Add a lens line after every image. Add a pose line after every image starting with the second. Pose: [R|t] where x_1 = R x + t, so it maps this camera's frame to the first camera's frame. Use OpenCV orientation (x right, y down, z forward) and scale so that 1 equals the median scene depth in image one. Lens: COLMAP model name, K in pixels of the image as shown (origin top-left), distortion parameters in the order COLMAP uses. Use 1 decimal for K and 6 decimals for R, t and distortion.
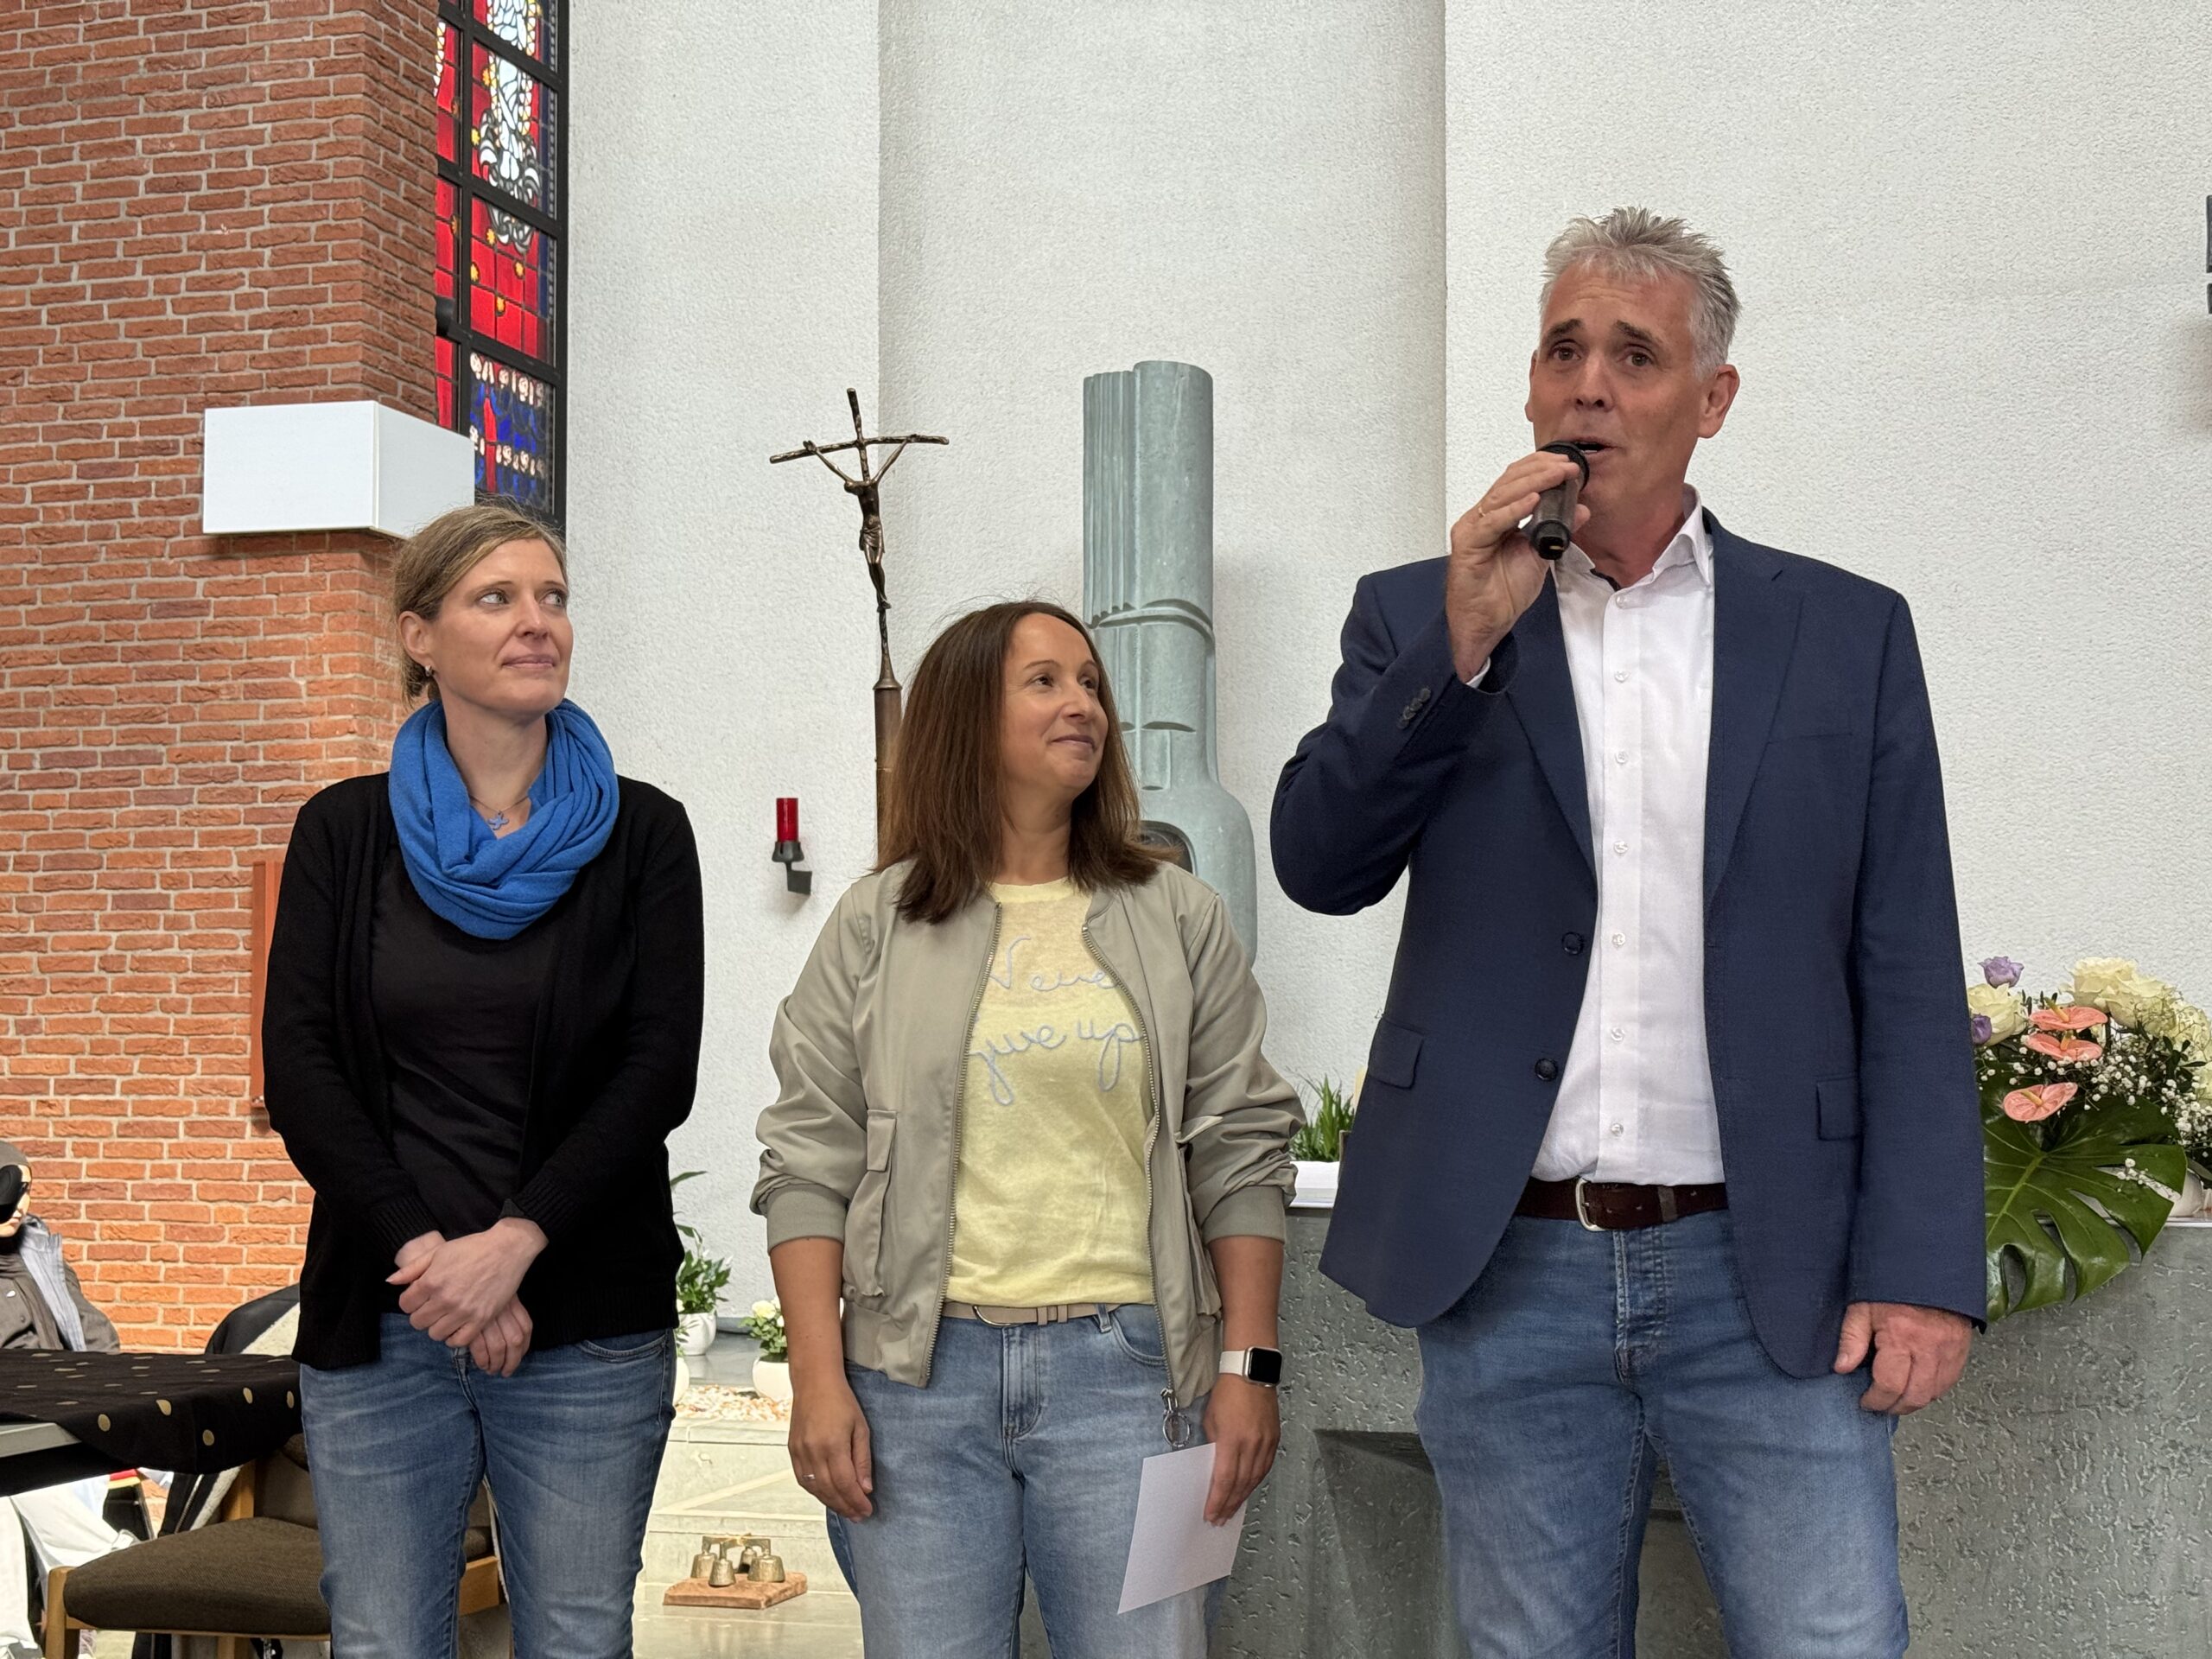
lens RADIAL K [[3048.9, 0, 1085.6], [0, 3048.9, 833.0], [0, 0, 1]] dist [0.091206, 0.000000]
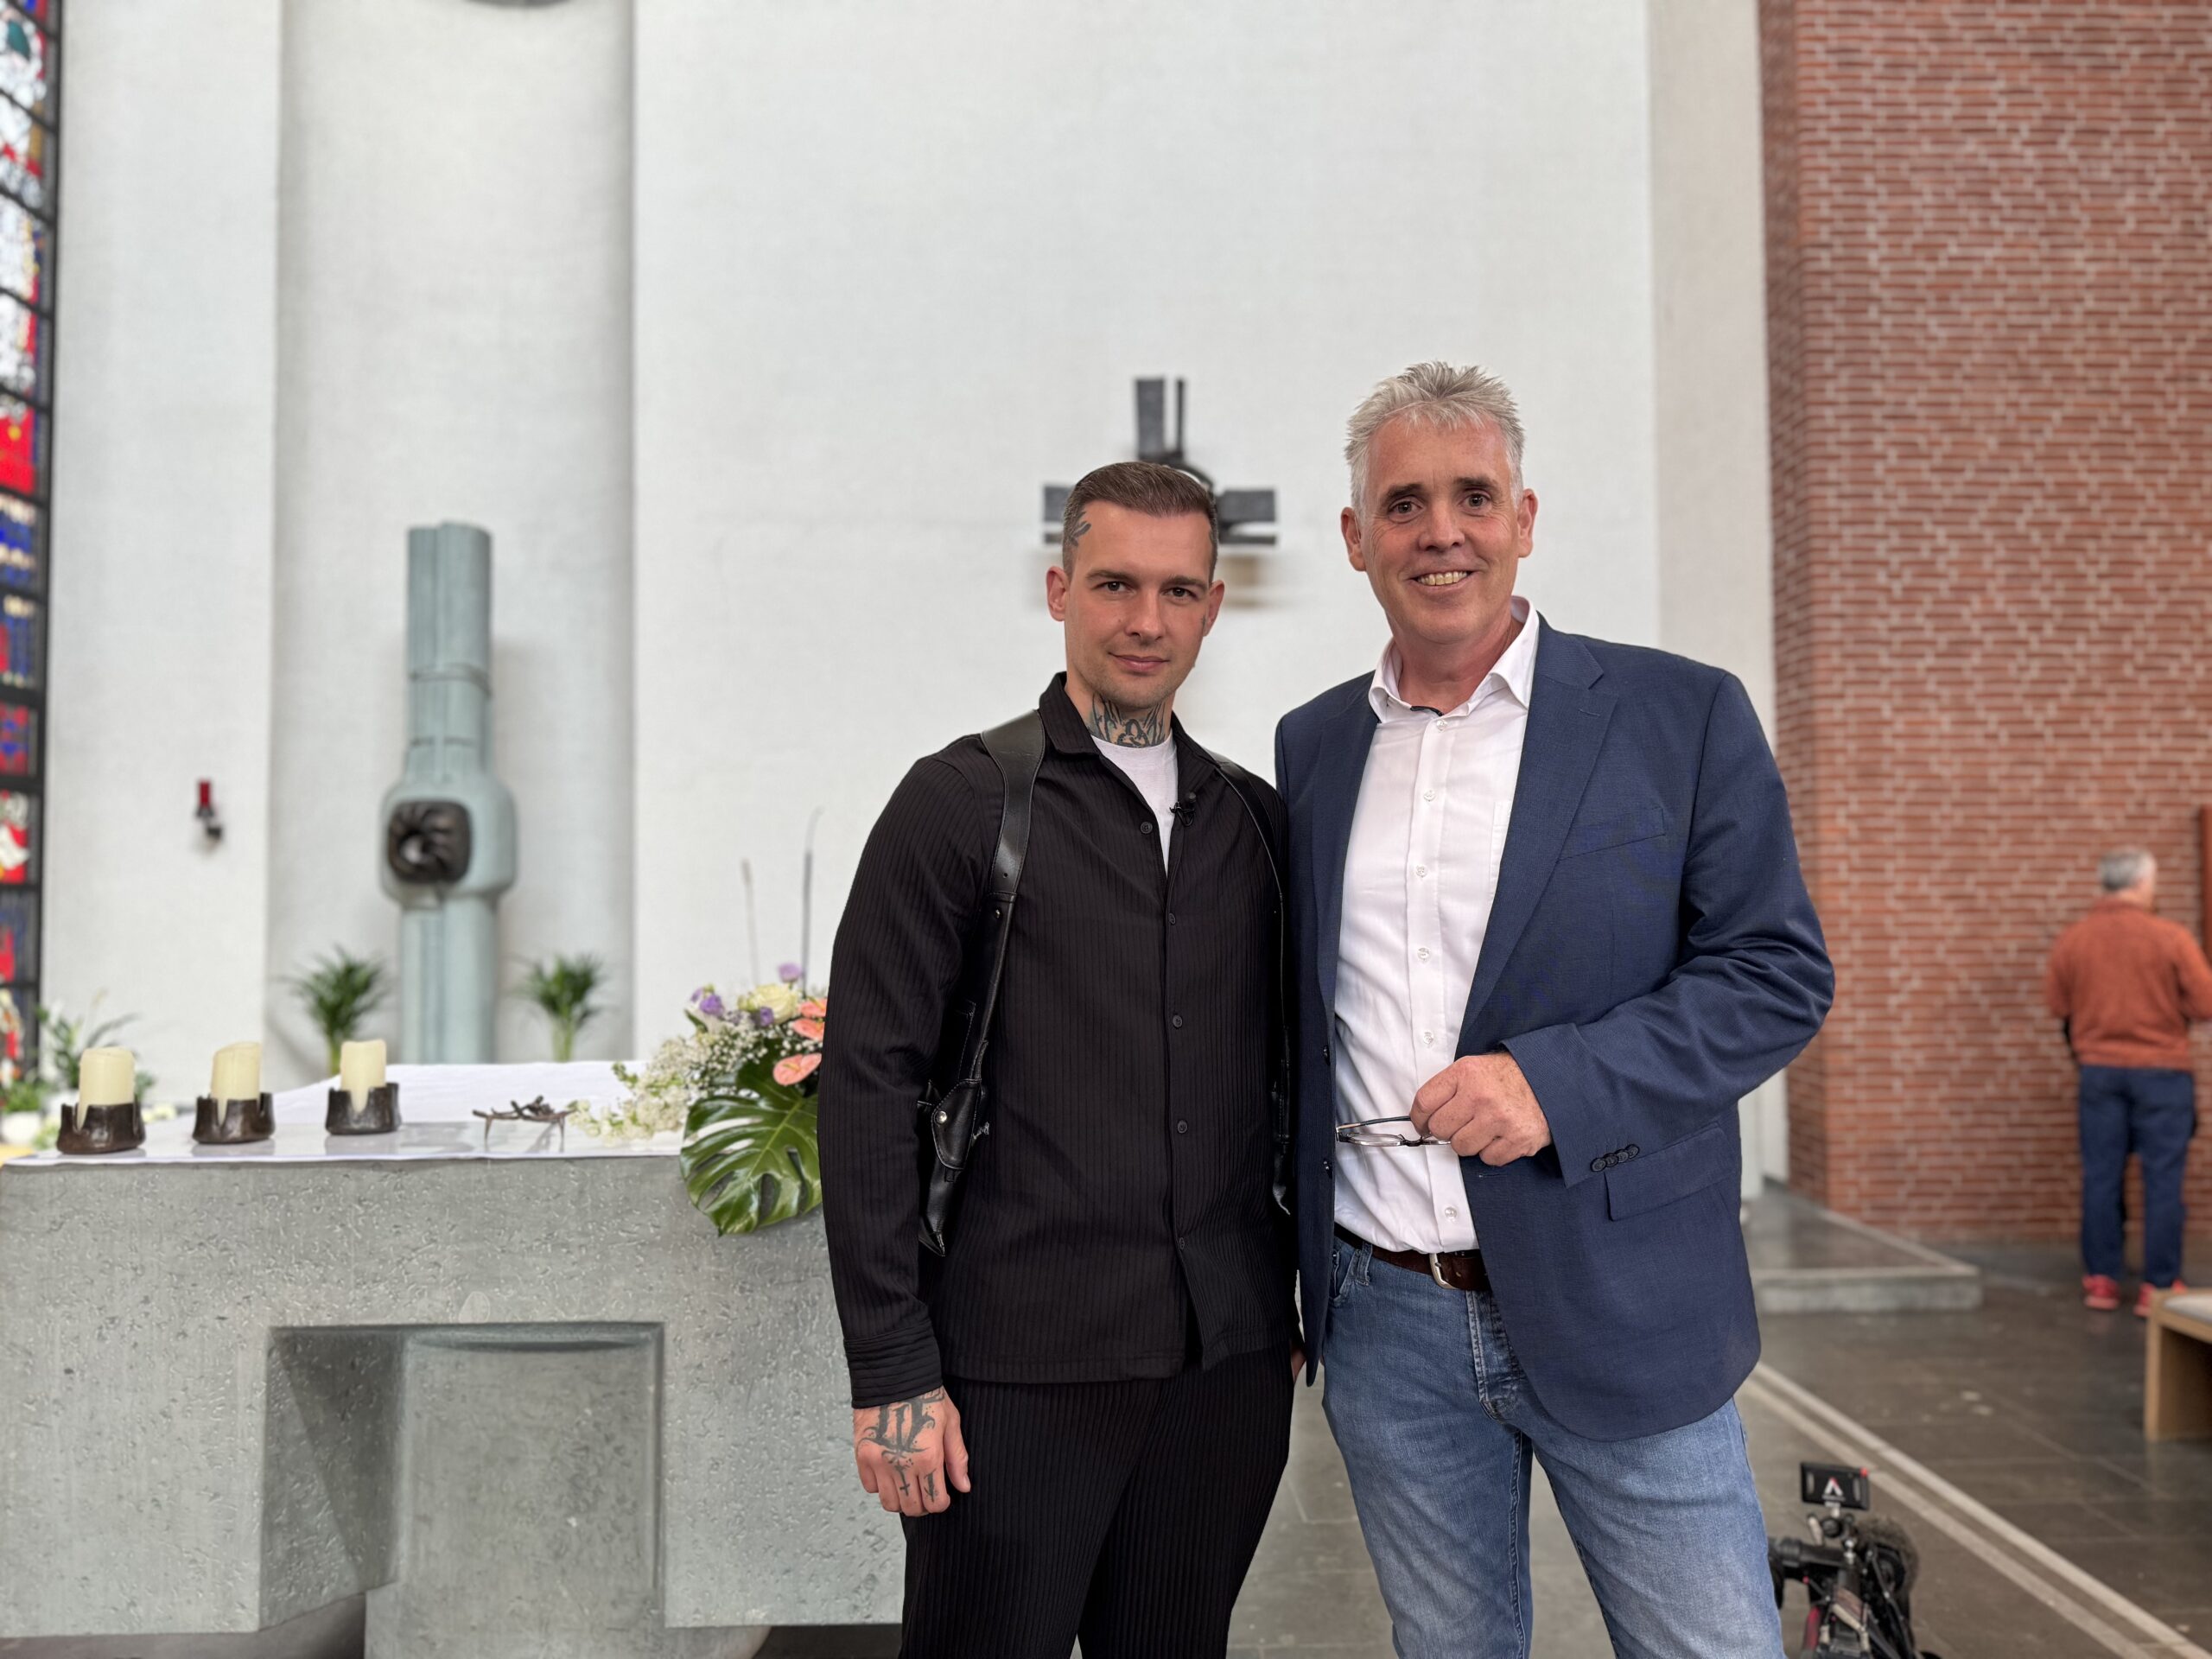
lens RADIAL K [[1552.4, 0, 1094.7], [0, 1552.4, 834.3], [0, 0, 1]] dist [0.016270, -0.029015]
pose [[0.937836, 0.007214, 0.347003, 0.065115], [-0.018019, 0.999448, 0.027920, -0.016787], [-0.346610, -0.032437, 0.937448, 0.091066]]
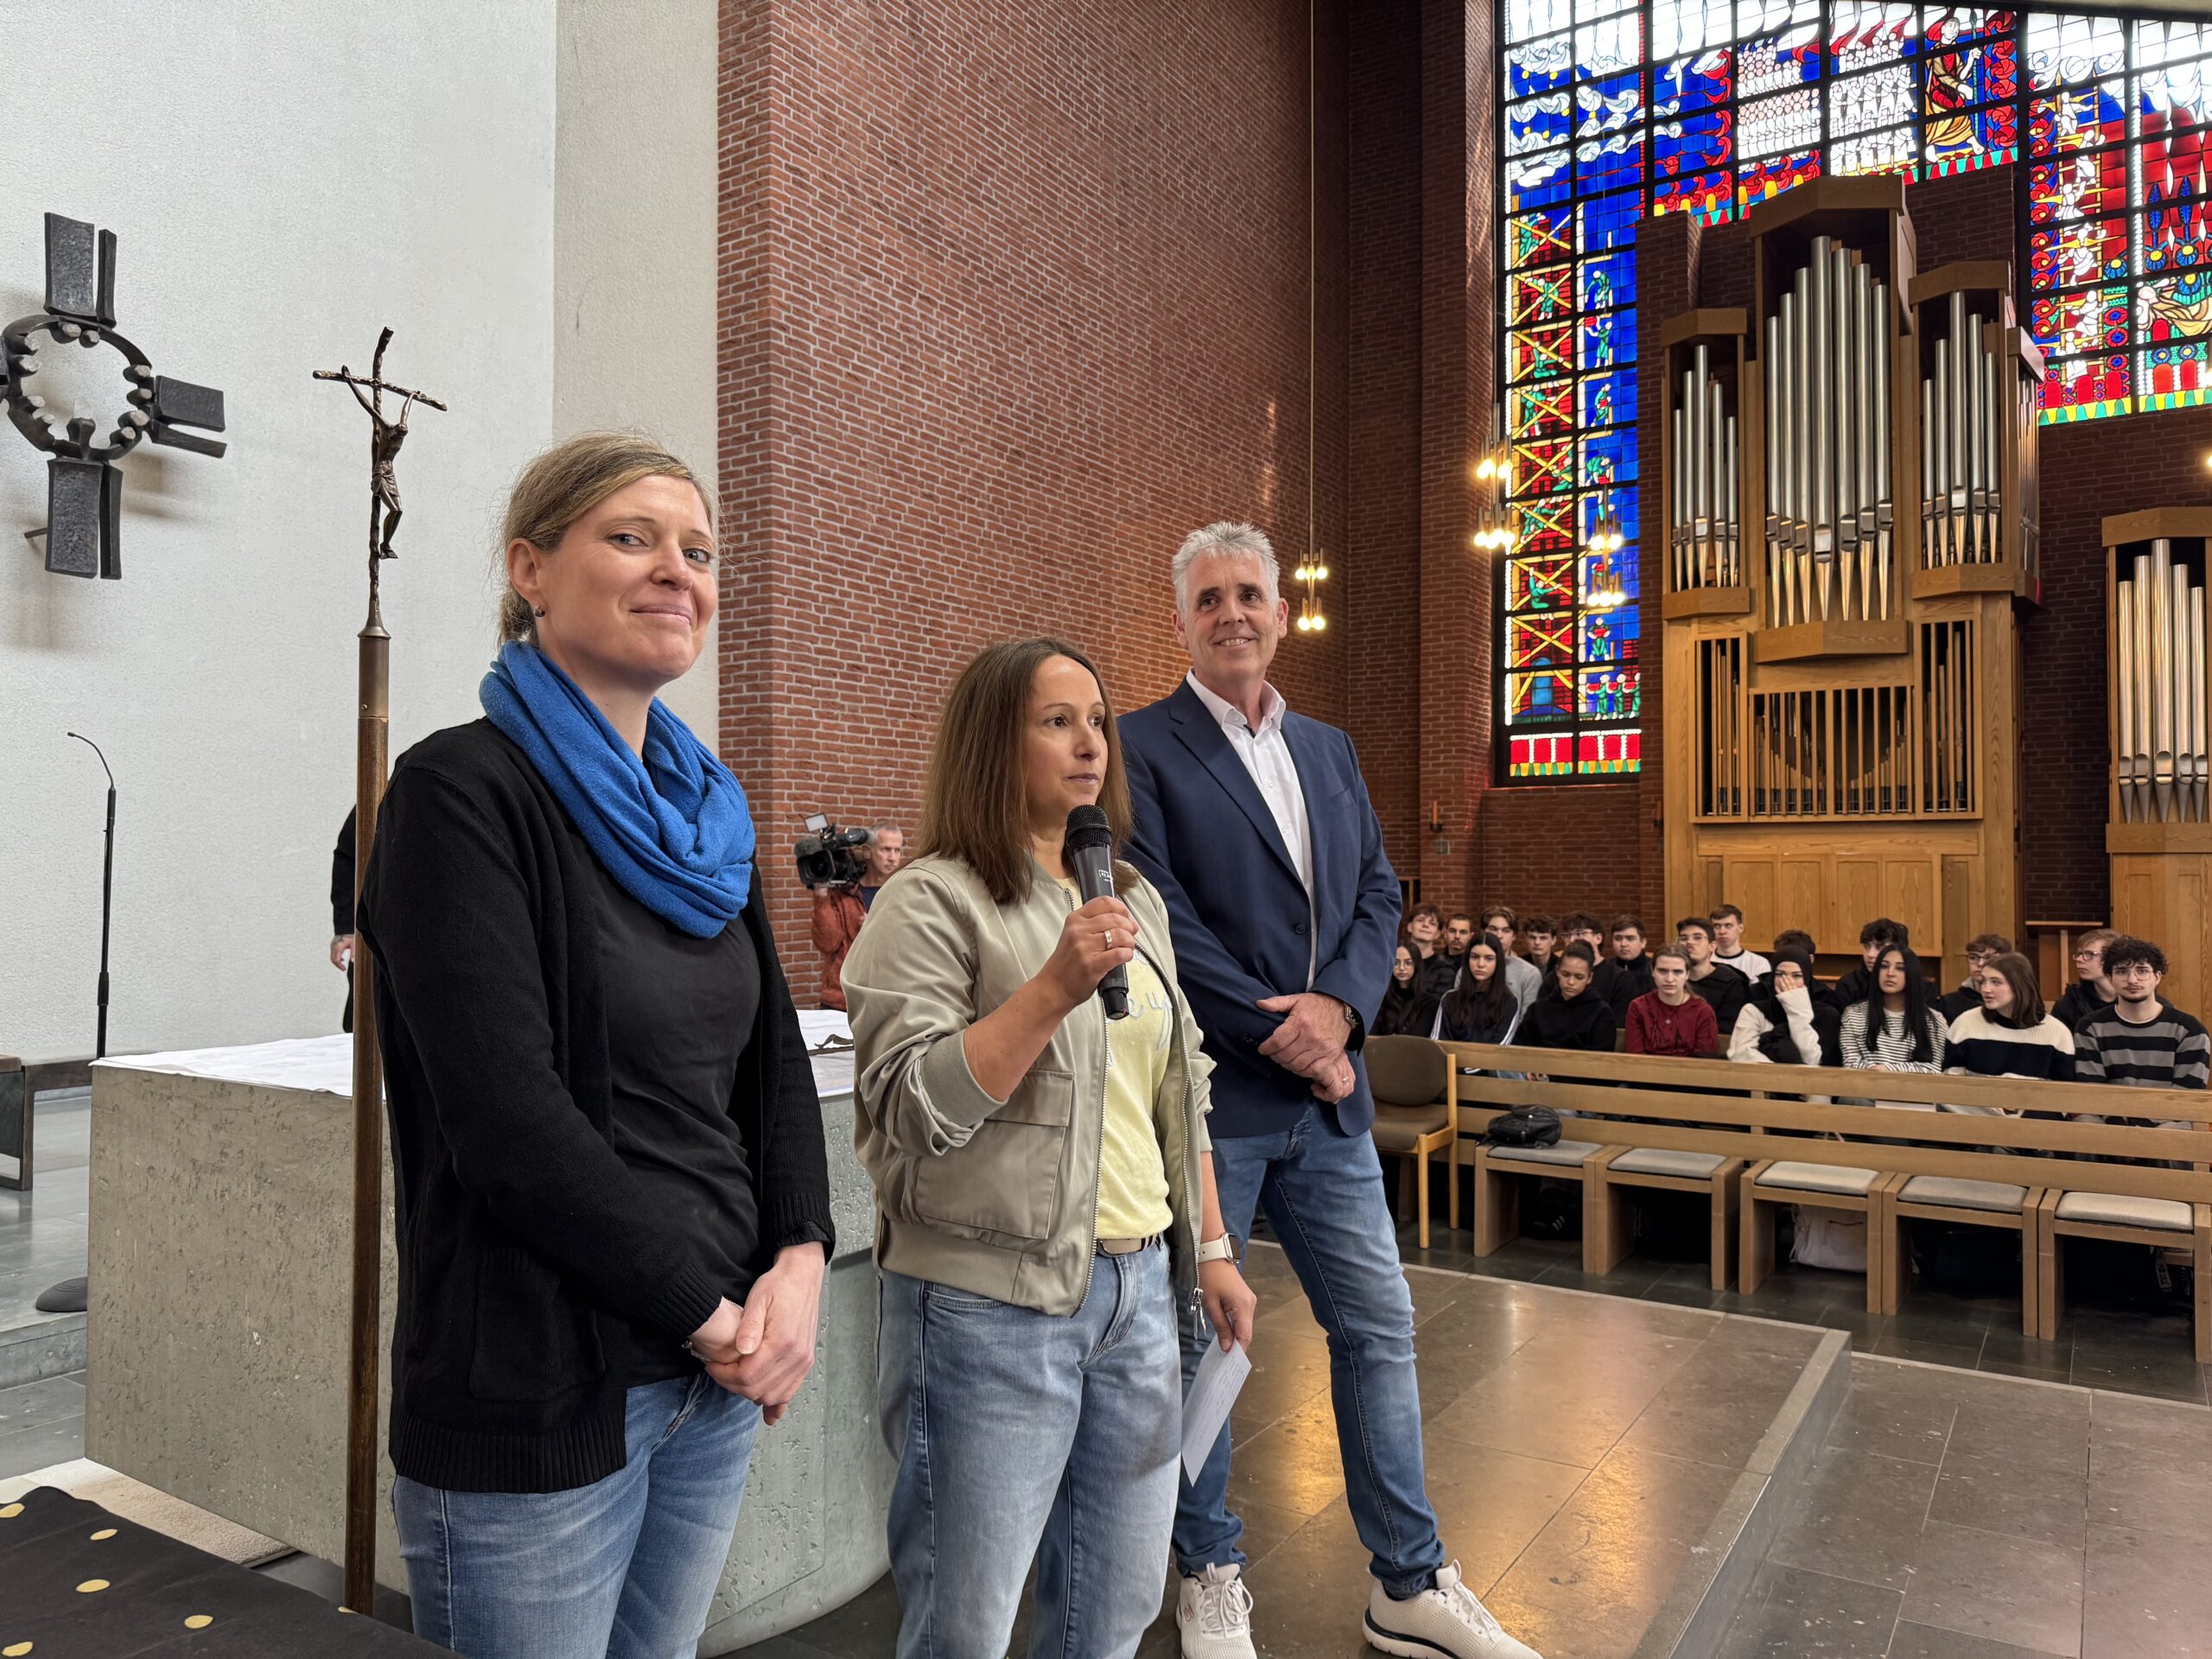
lens RADIAL K [[1552.4, 0, 1092.5], [0, 1552.4, 855.7], [0, 0, 1]] dist [0.016270, -0.029015]
pose [[0.229829, 0.004479, 0.973221, -0.212371], [-0.077367, 0.996909, 0.013682, -0.002202], [-0.970151, -0.078440, 0.229466, 0.284540]]
